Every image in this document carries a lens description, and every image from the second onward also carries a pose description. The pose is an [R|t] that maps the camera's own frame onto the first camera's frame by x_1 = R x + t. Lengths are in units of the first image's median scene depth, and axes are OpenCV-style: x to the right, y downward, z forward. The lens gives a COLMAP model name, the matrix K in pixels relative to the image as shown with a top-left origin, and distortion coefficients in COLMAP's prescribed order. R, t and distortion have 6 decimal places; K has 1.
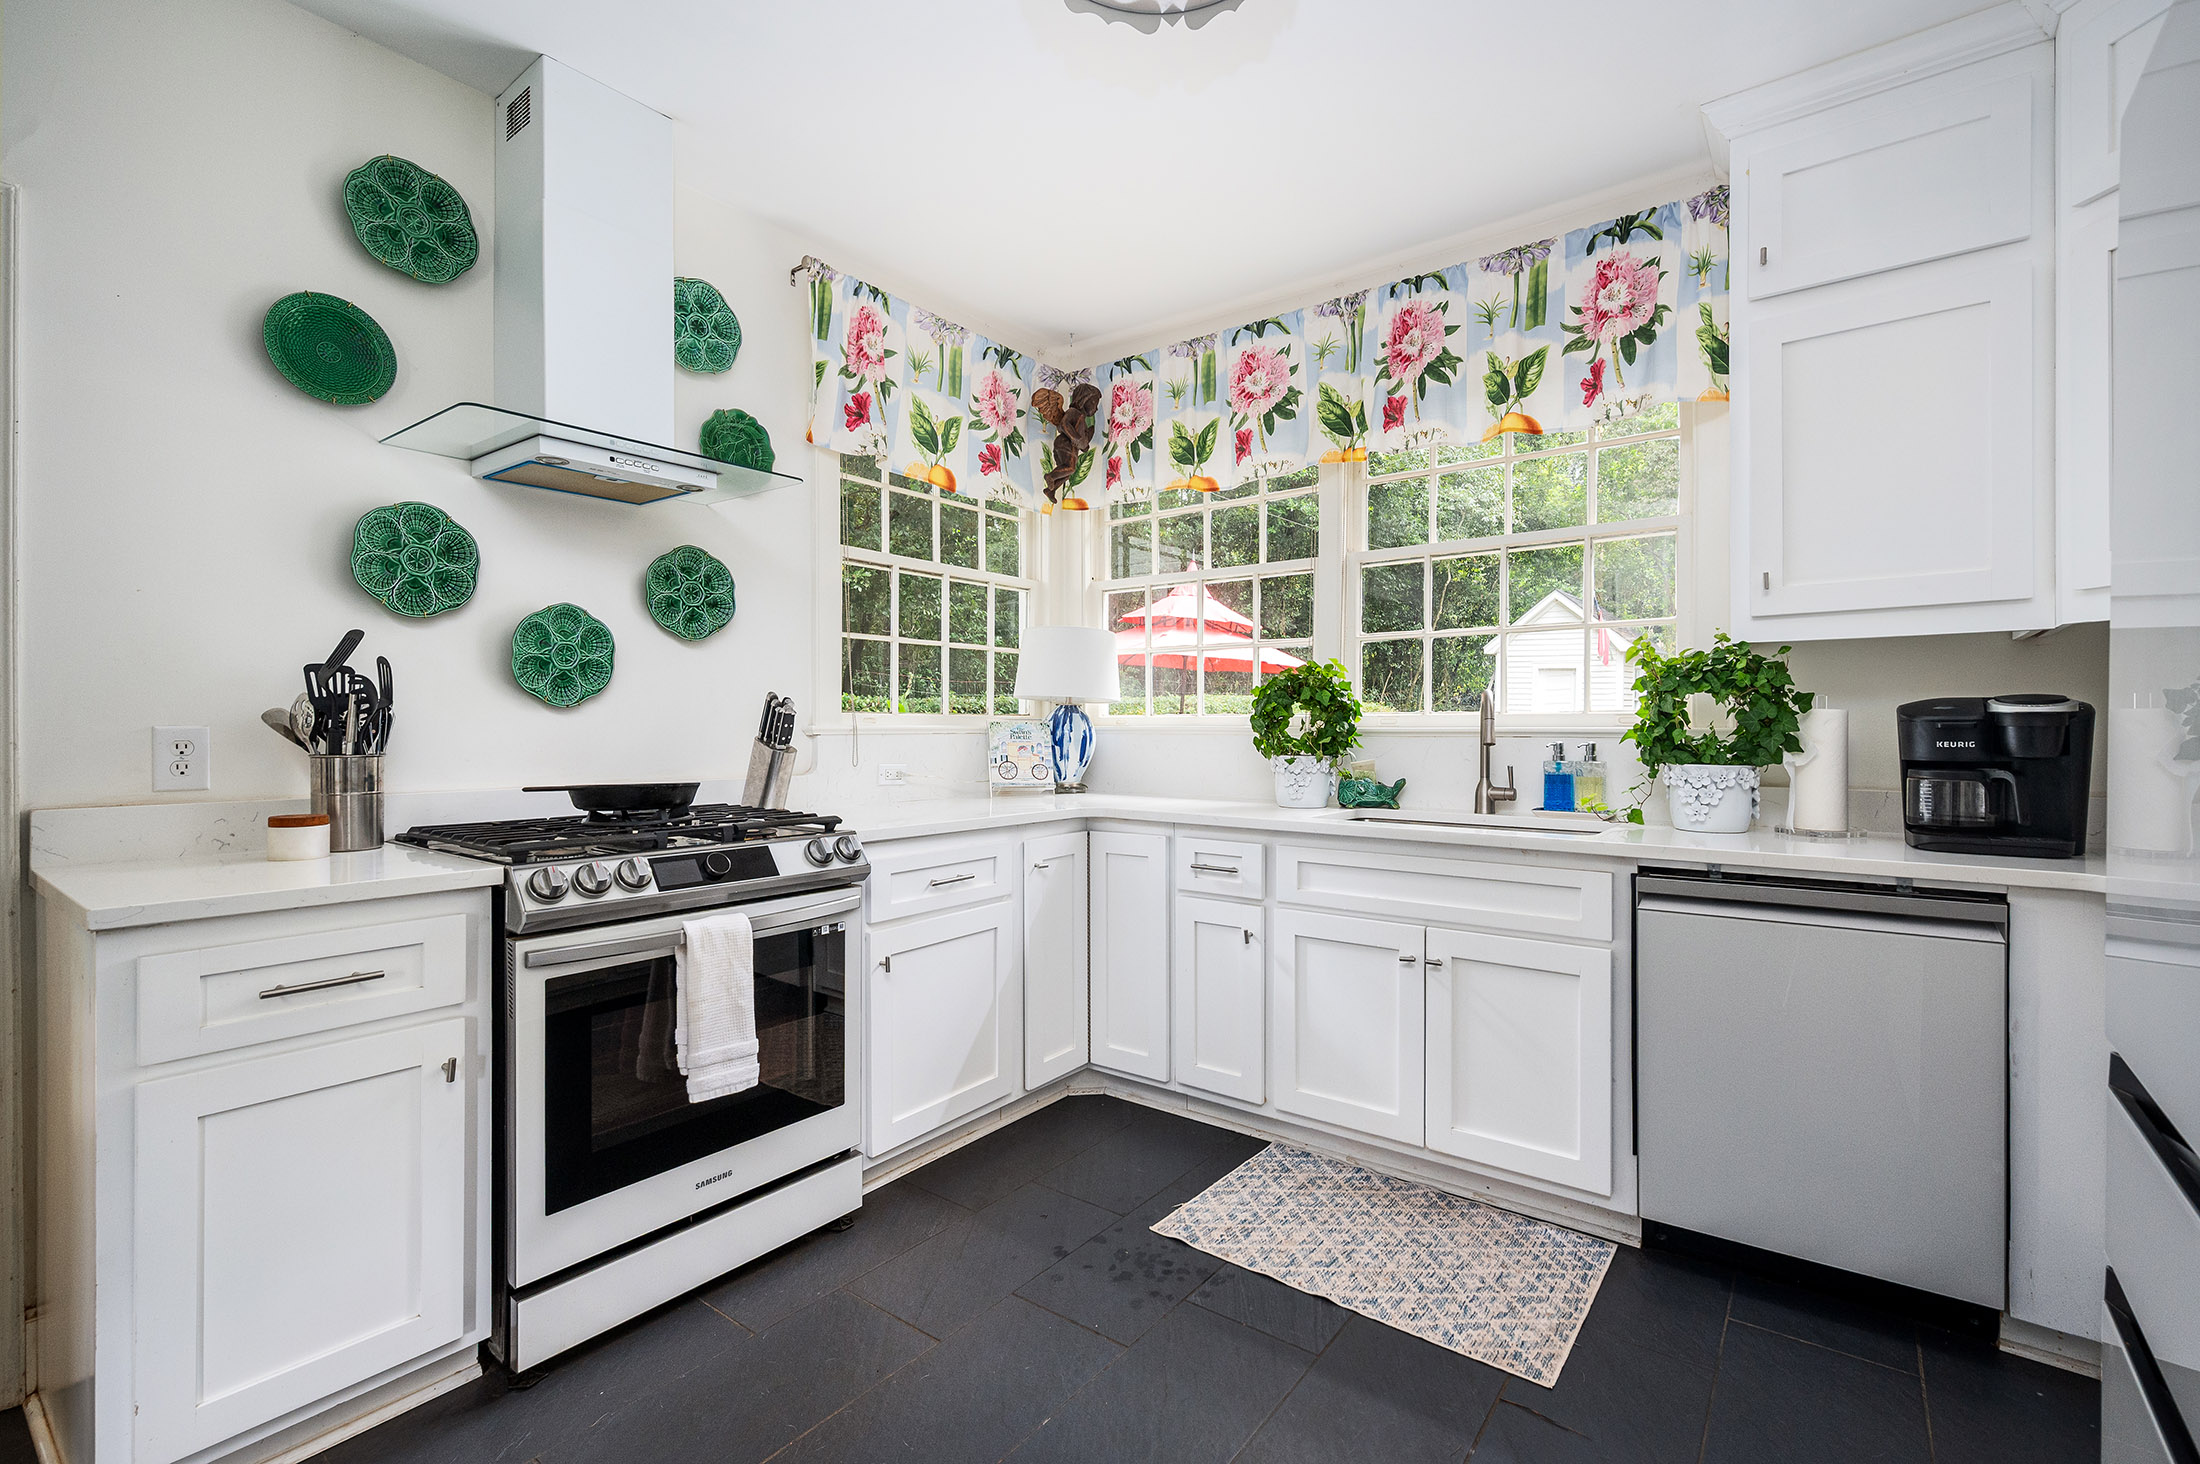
lens RADIAL K [[1015.7, 0, 1069.1], [0, 1015.7, 749.3], [0, 0, 1]] dist [0.004031, -0.000978]
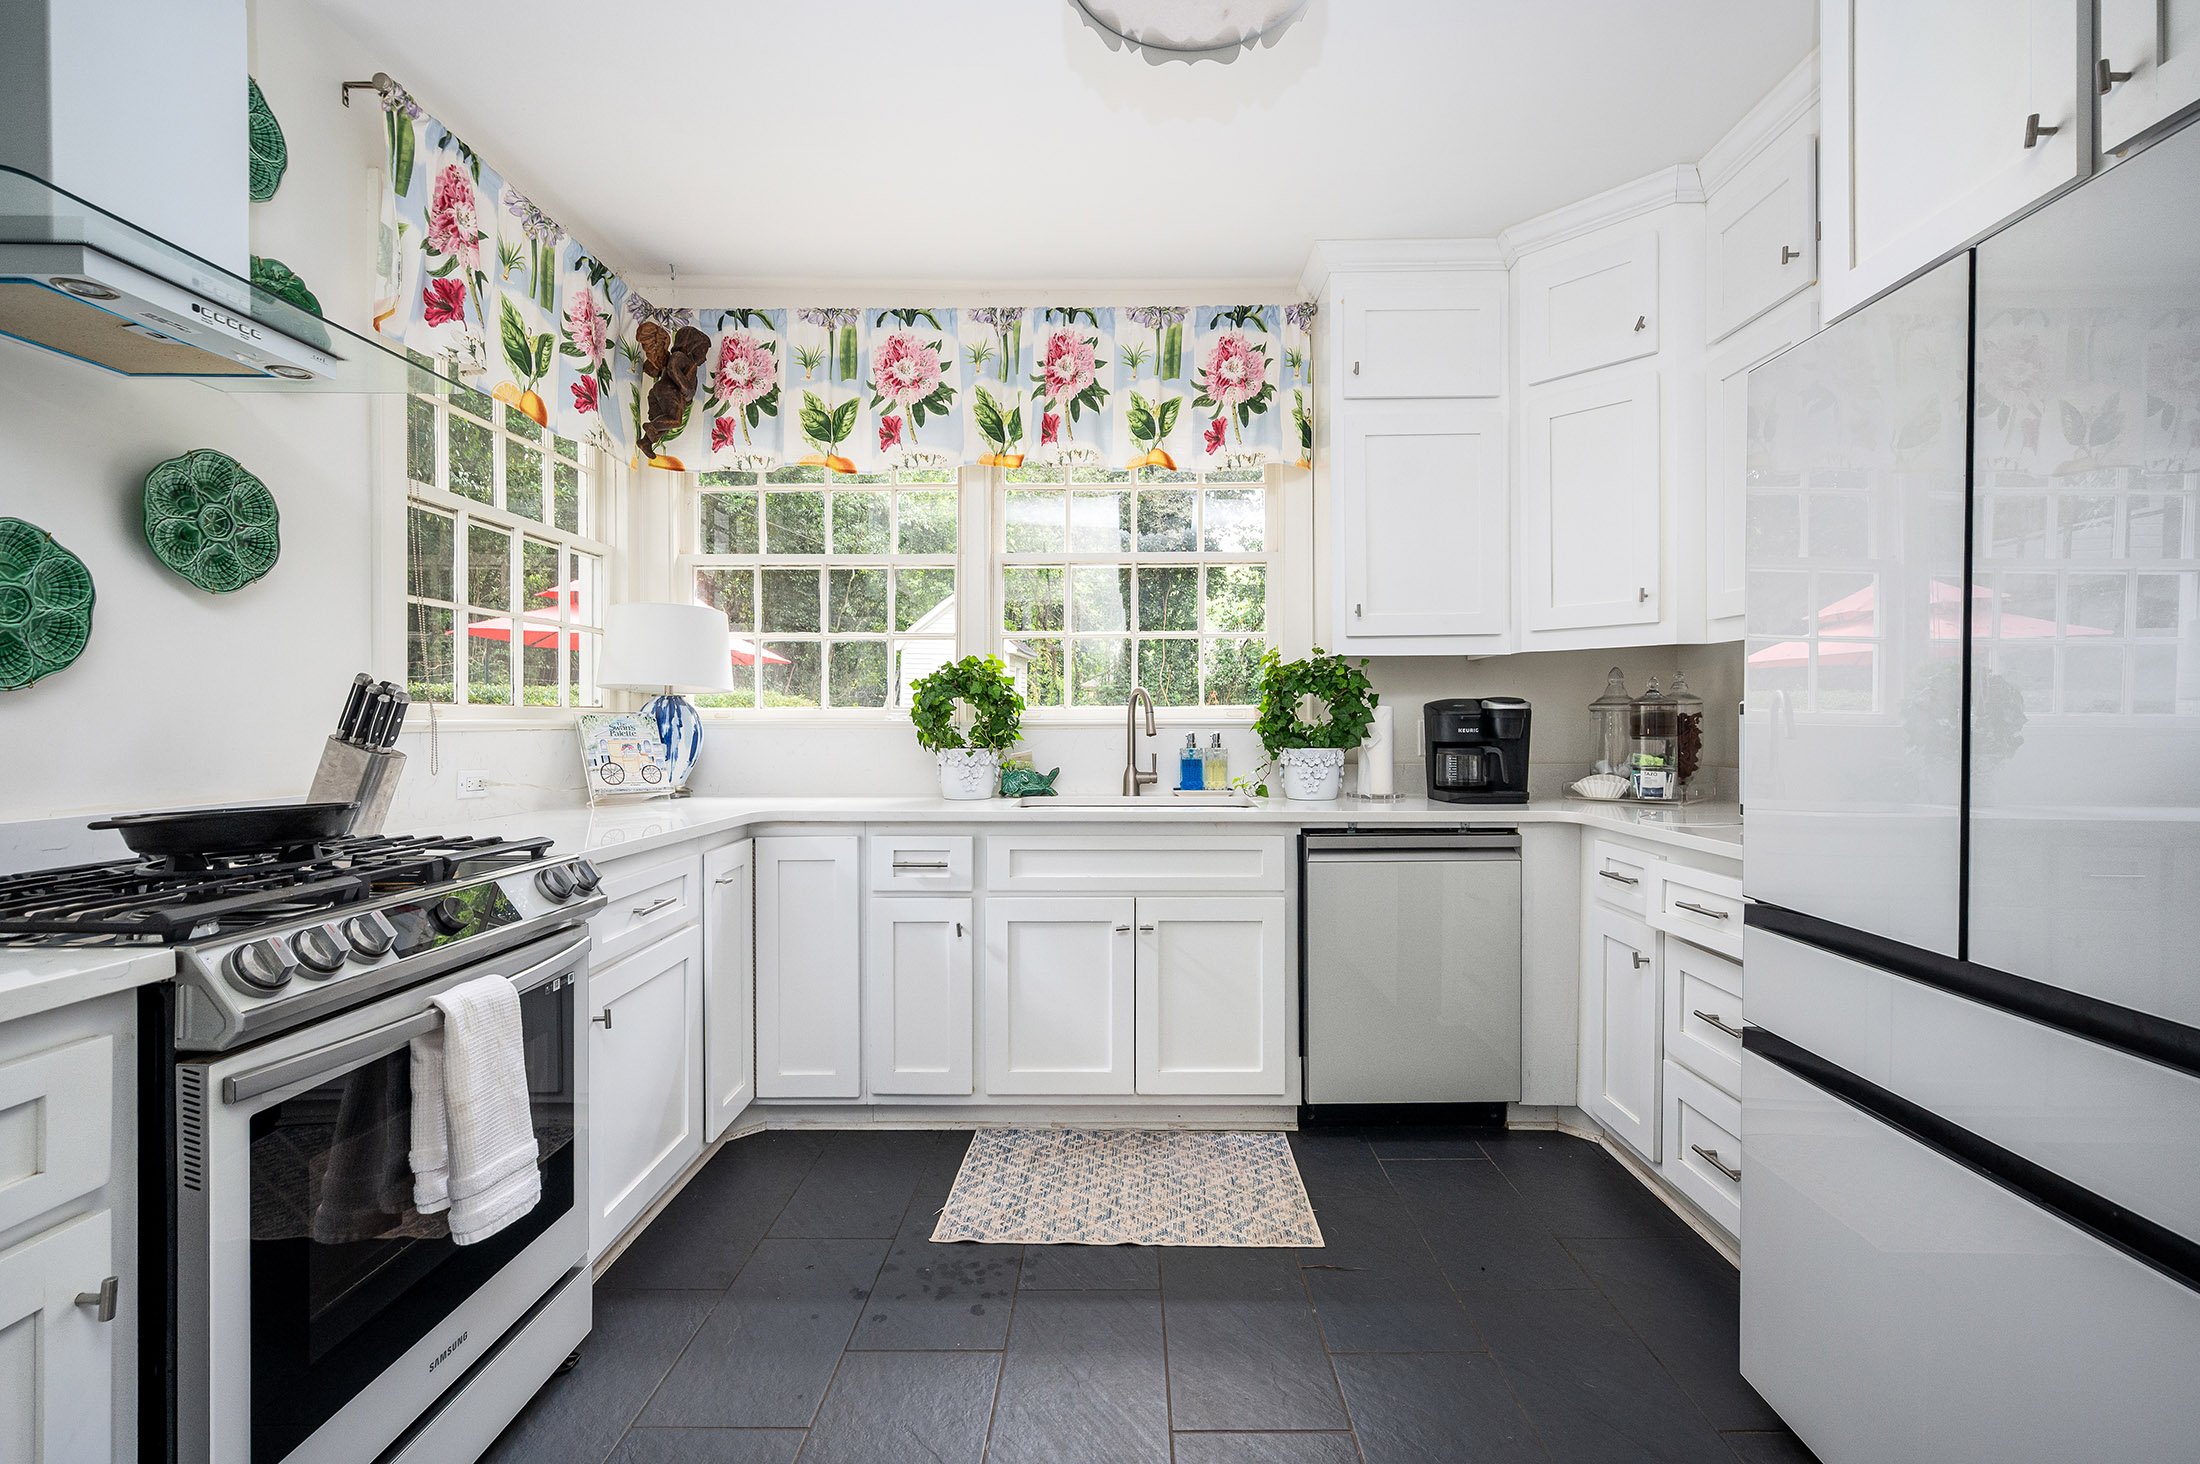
lens RADIAL K [[1015.7, 0, 1179.9], [0, 1015.7, 742.1], [0, 0, 1]] dist [0.004031, -0.000978]
pose [[0.783193, -0.016558, 0.621558, -0.271716], [0.017028, 0.999842, 0.005179, -0.001886], [-0.621545, 0.006528, 0.783351, 0.078518]]
